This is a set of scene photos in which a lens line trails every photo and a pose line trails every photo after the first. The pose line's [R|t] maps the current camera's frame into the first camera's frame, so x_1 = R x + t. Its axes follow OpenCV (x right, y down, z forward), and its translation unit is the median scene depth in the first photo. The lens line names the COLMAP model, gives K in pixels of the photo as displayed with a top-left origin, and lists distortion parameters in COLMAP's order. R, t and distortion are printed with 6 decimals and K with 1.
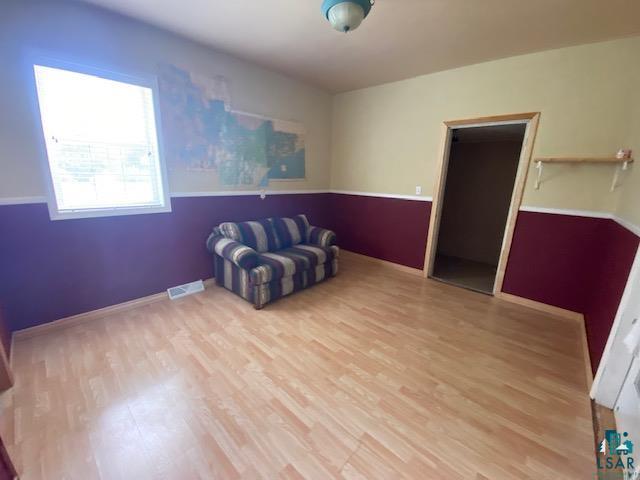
lens RADIAL K [[257.4, 0, 323.4], [0, 257.4, 242.0], [0, 0, 1]] dist [0.002316, -0.003940]
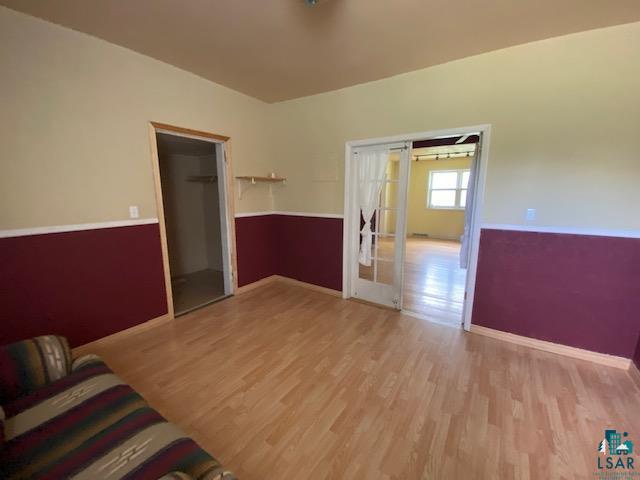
lens RADIAL K [[257.4, 0, 321.4], [0, 257.4, 237.0], [0, 0, 1]] dist [0.002316, -0.003940]
pose [[-0.137149, -0.209712, 0.968097, -0.545491], [0.238750, 0.941520, 0.237778, -0.260305], [-0.961347, 0.263744, -0.079060, 0.849365]]
